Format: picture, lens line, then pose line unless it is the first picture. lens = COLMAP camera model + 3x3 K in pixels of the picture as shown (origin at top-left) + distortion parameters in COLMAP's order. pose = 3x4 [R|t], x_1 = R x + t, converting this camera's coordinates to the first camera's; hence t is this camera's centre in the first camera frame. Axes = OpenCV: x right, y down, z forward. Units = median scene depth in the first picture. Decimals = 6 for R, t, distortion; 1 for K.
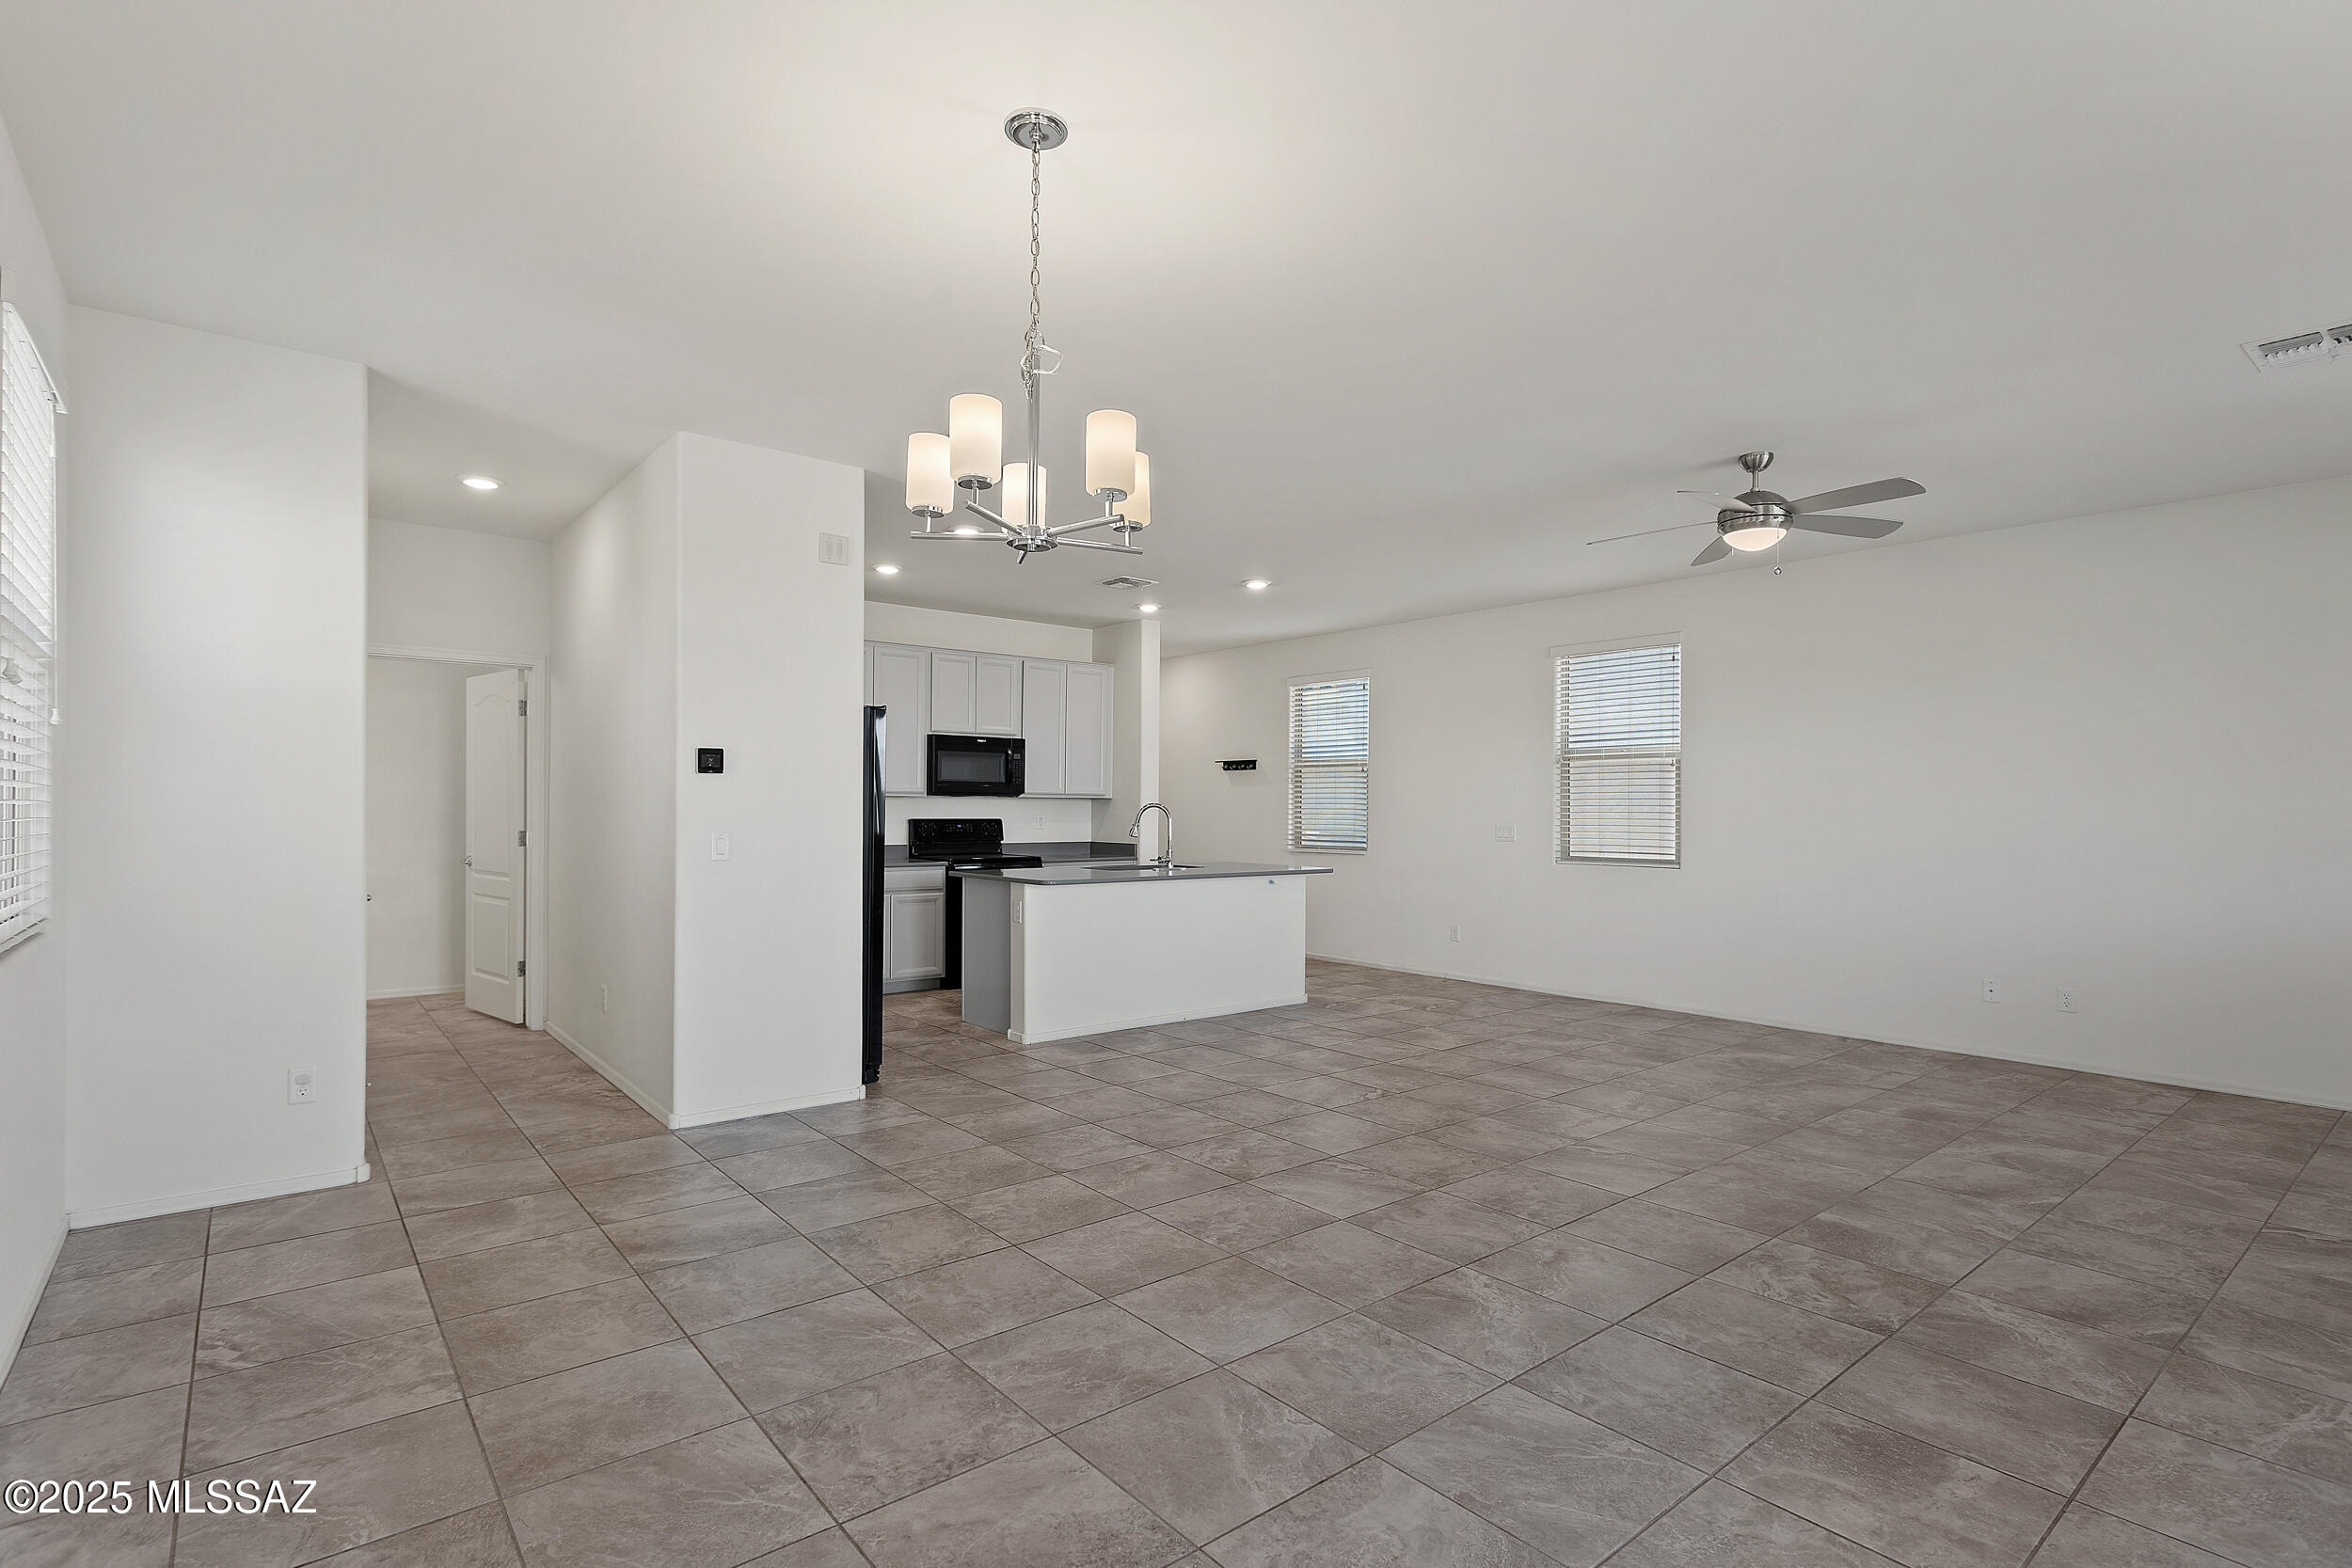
lens RADIAL K [[1123.1, 0, 1180.9], [0, 1123.1, 793.2], [0, 0, 1]] dist [0.003398, 0.000284]
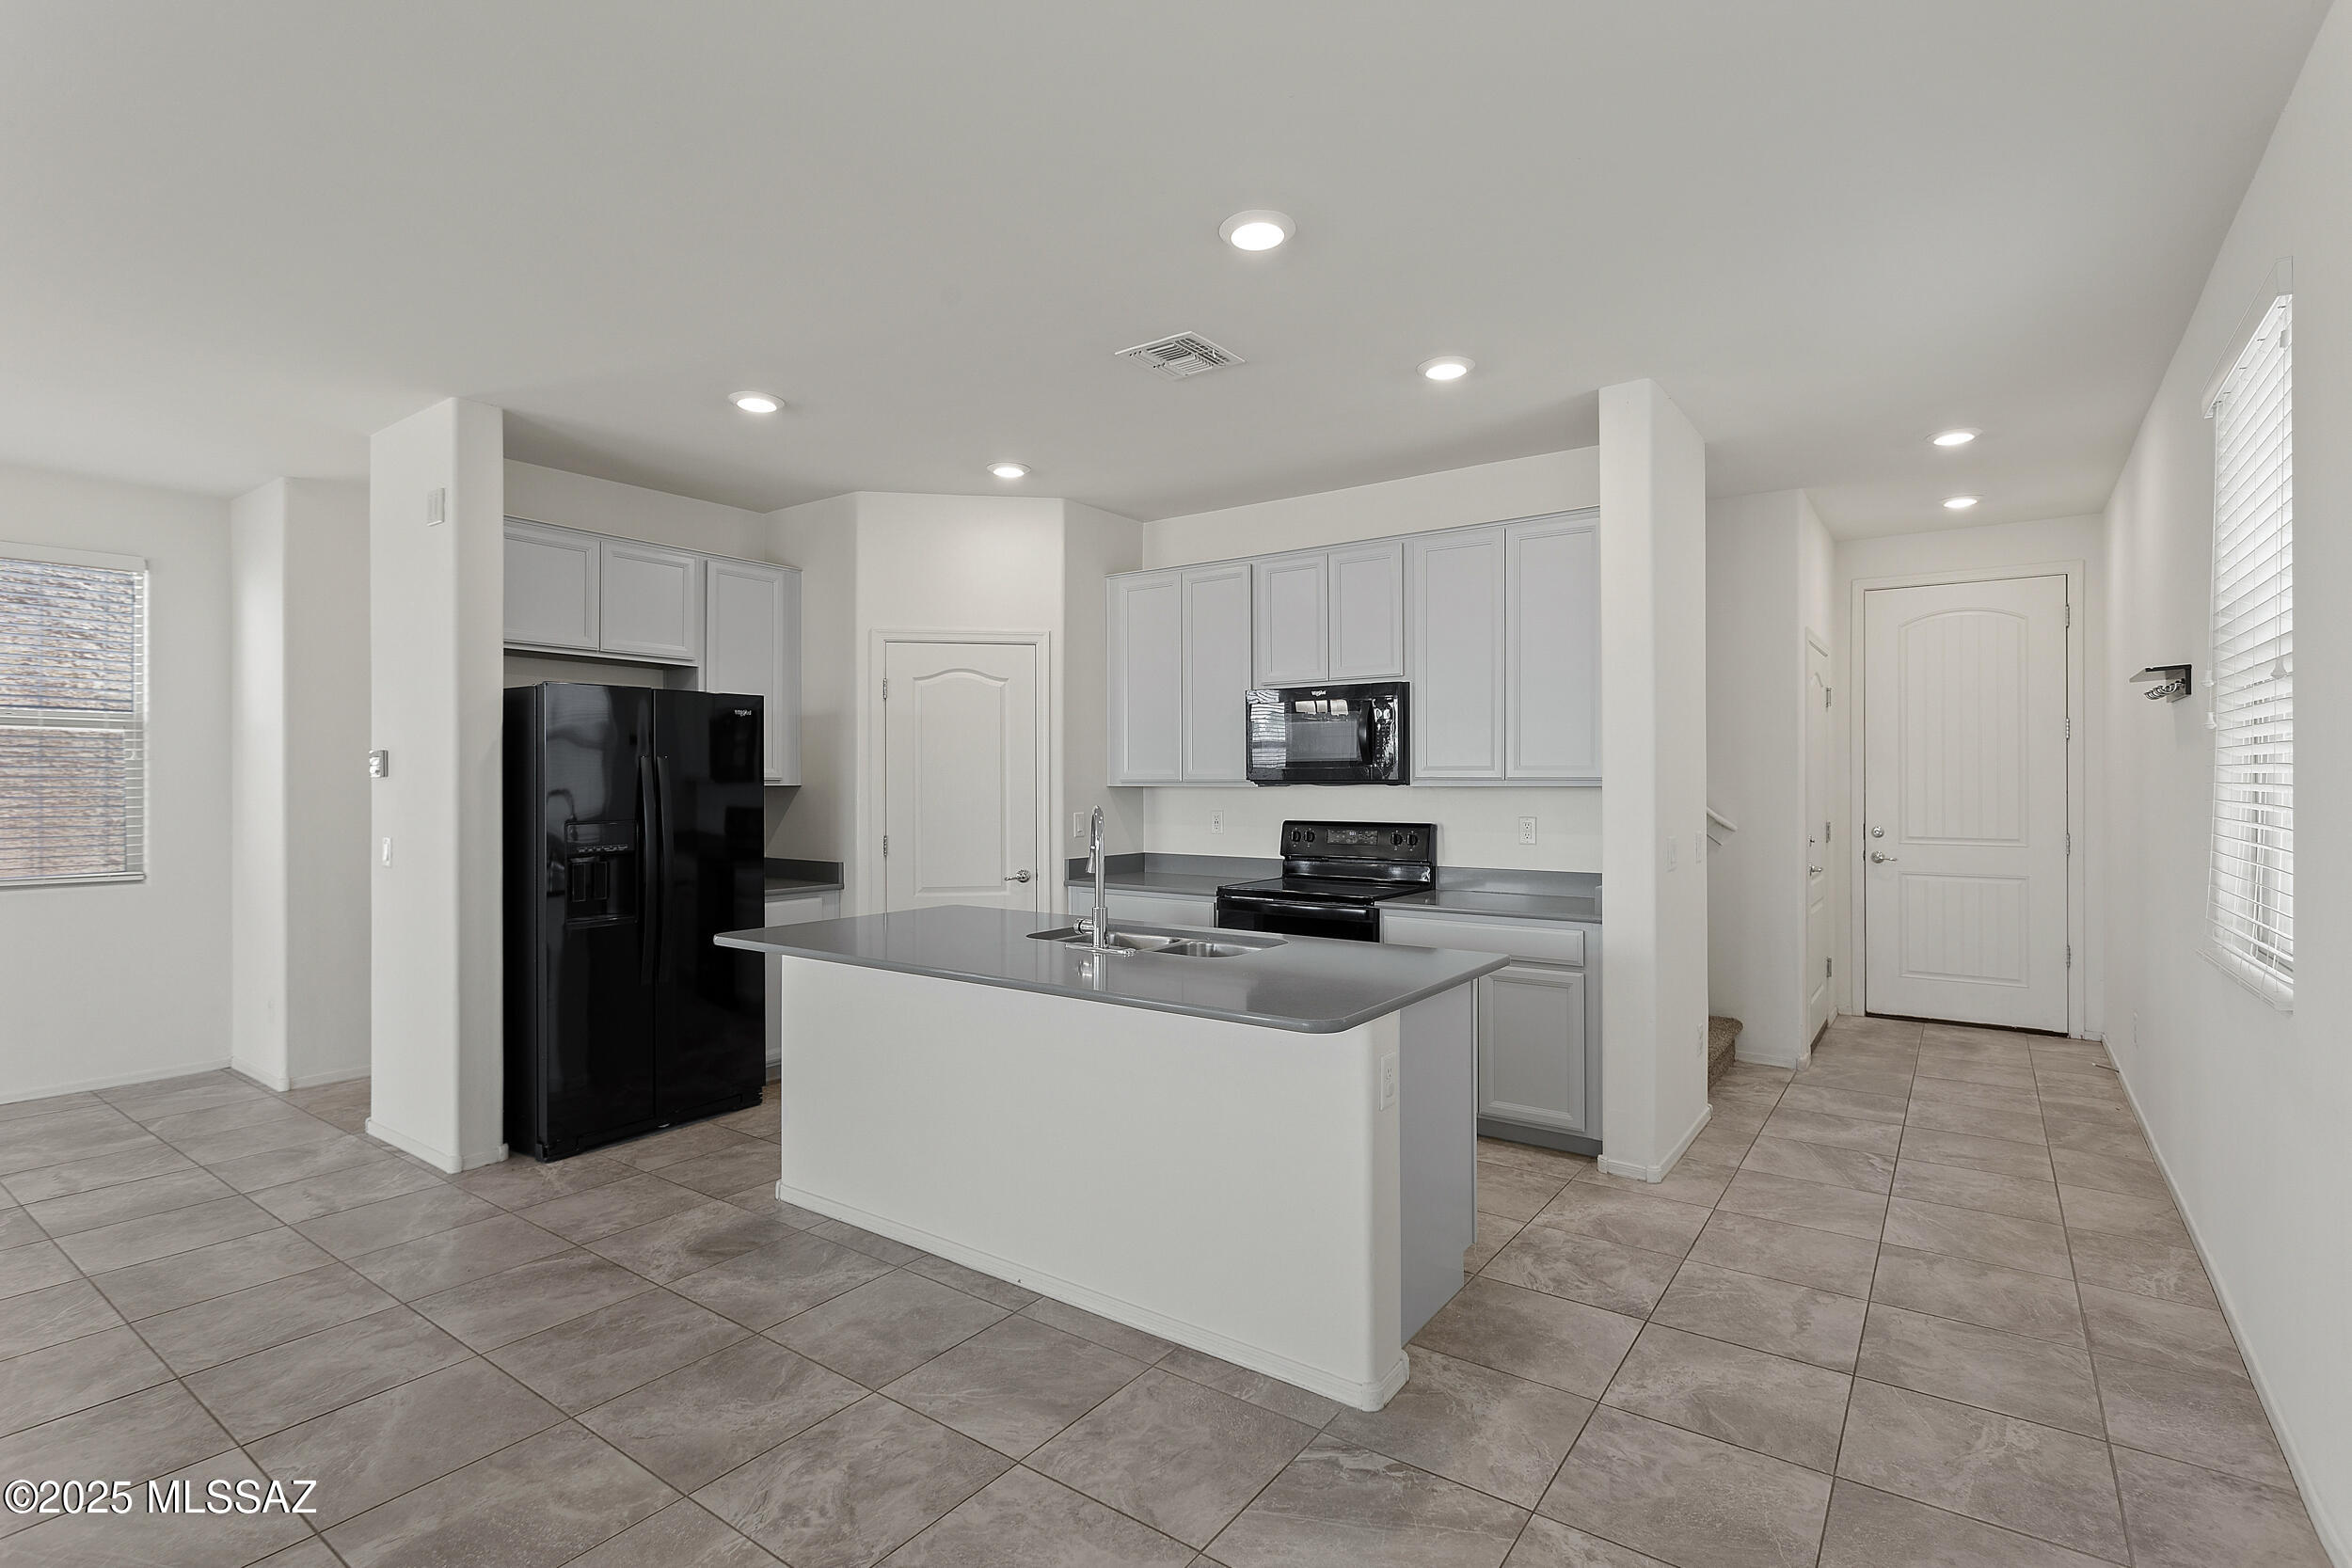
lens RADIAL K [[1113.6, 0, 1176.0], [0, 1113.6, 784.0], [0, 0, 1]] dist [0.003722, 0.000500]
pose [[0.253418, -0.003691, -0.967350, 0.807165], [0.017923, 0.999839, 0.000880, 0.001728], [0.967191, -0.017561, 0.253443, 1.687250]]
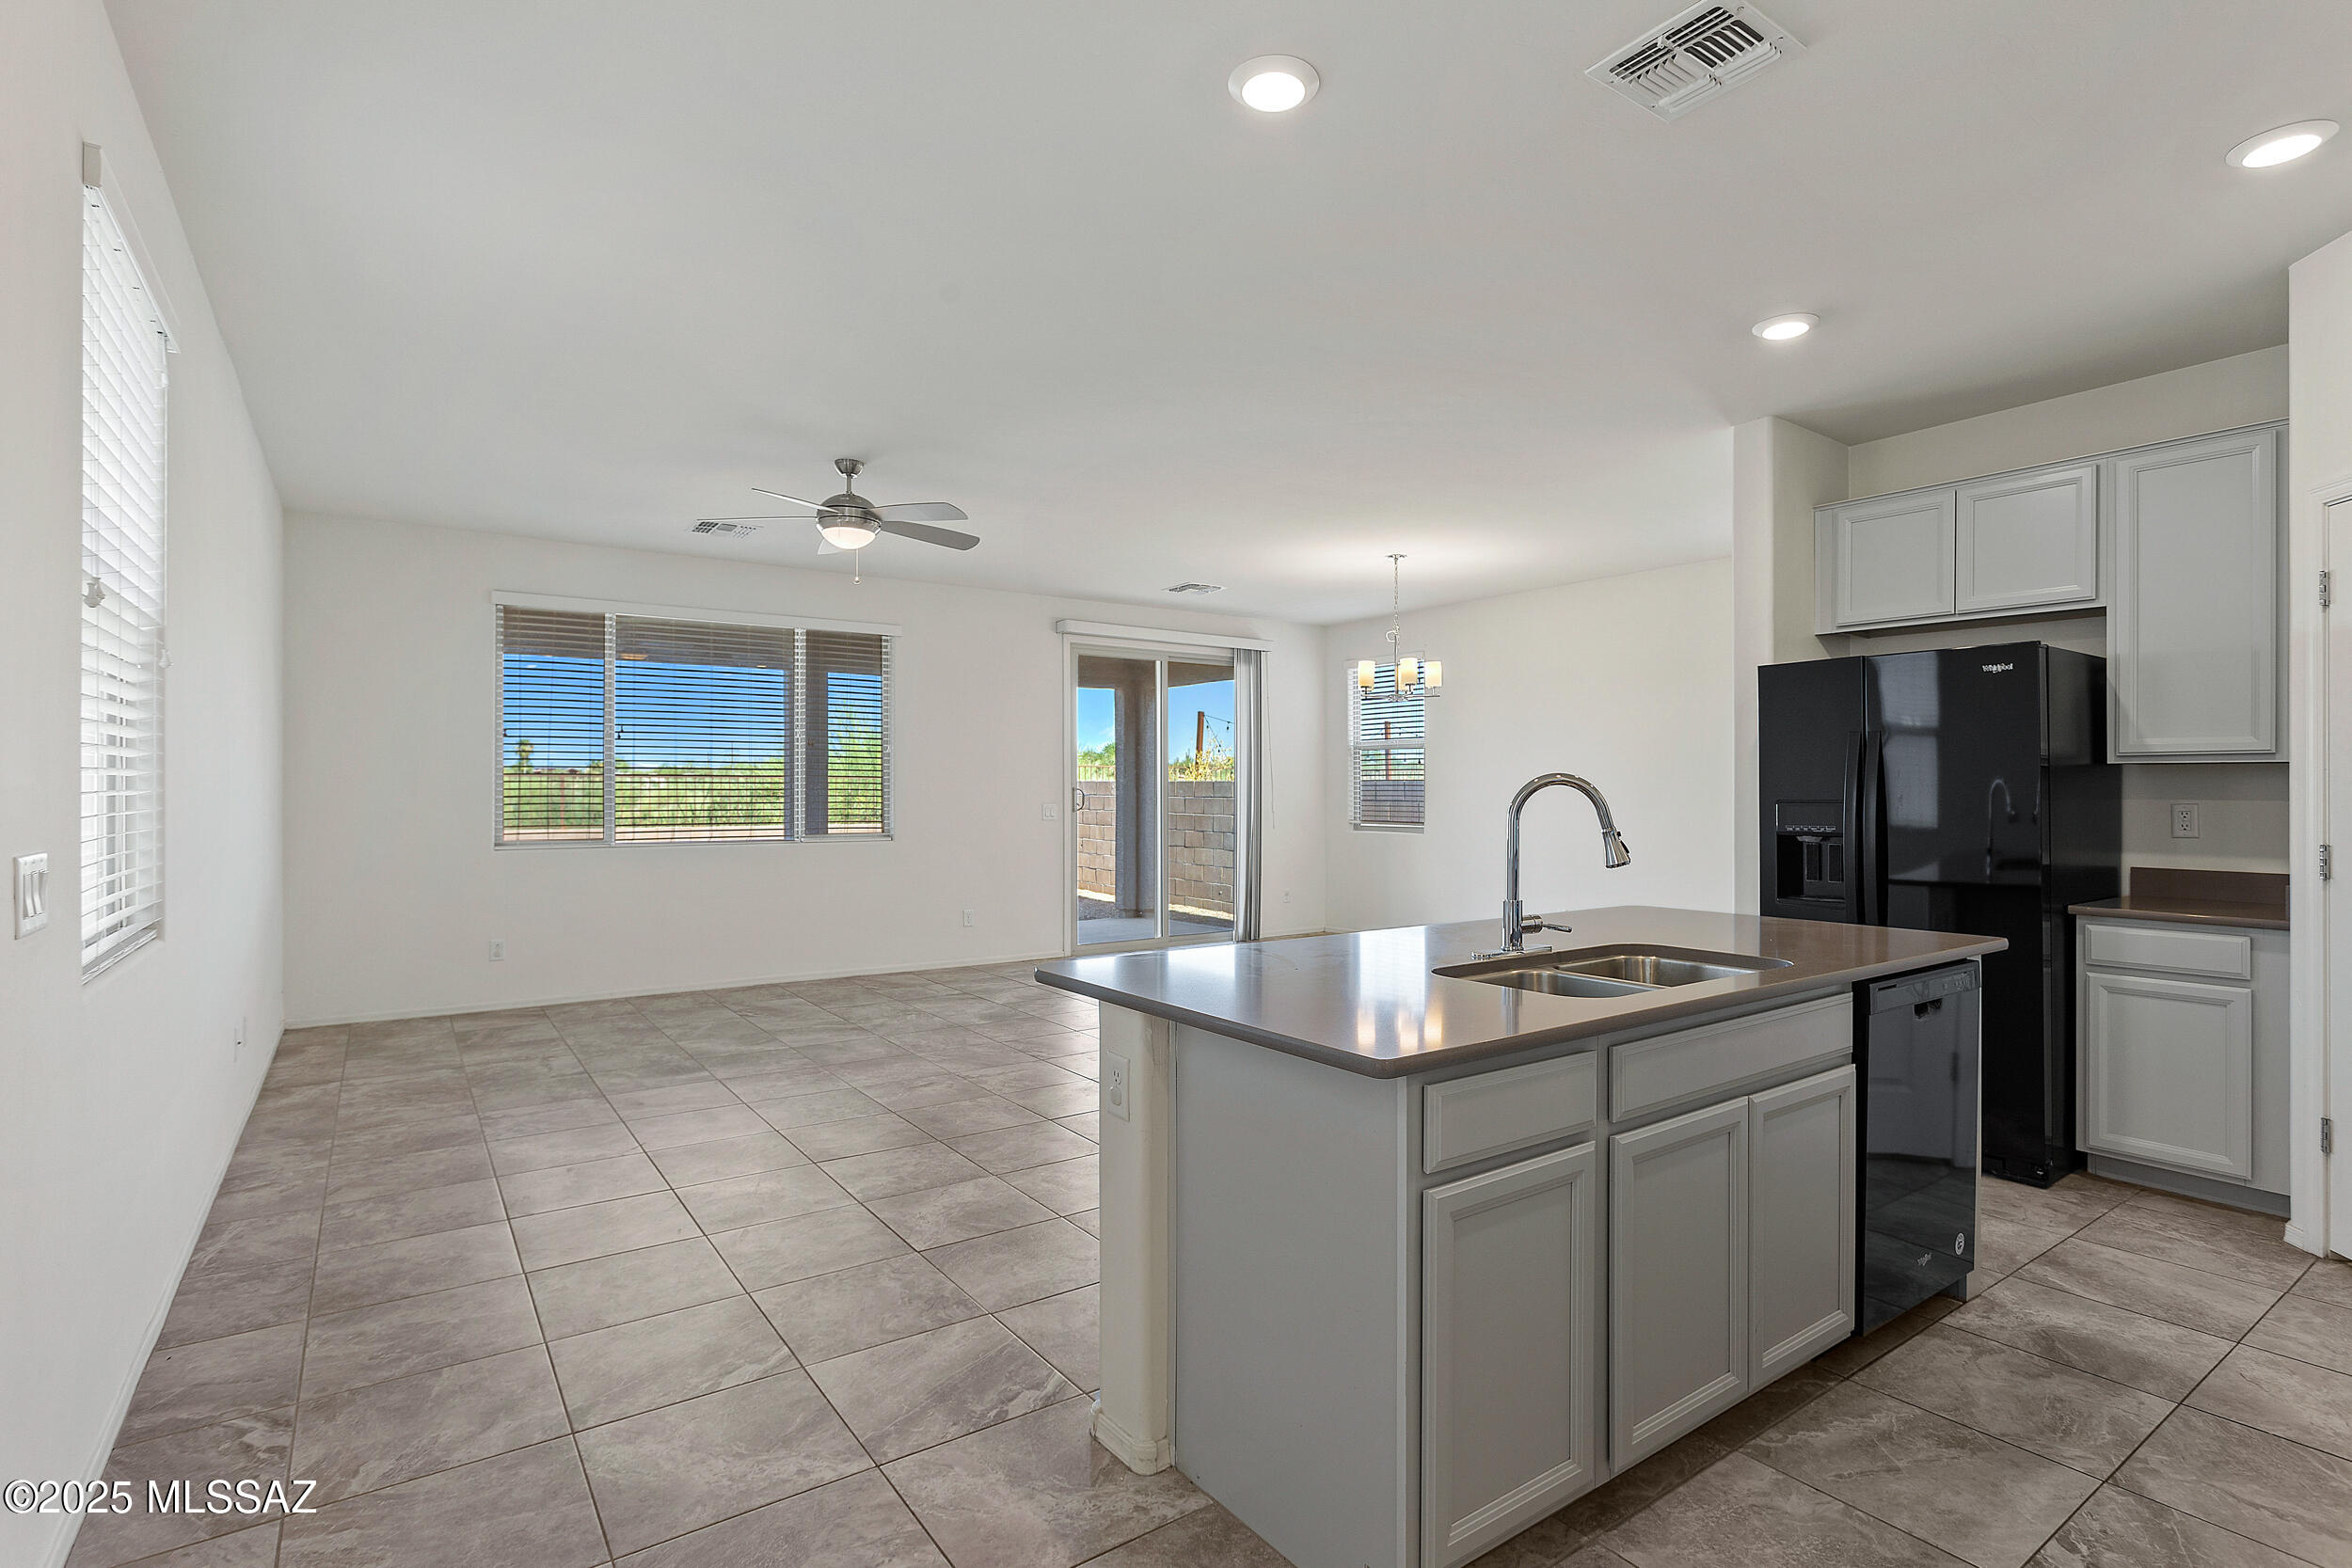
lens RADIAL K [[1130.9, 0, 1188.5], [0, 1130.9, 793.0], [0, 0, 1]] dist [-0.013389, 0.007468]
pose [[-0.997619, -0.005981, 0.068705, 0.130537], [-0.006857, 0.999898, -0.012520, 0.038833], [-0.068623, -0.012962, -0.997558, 2.536017]]
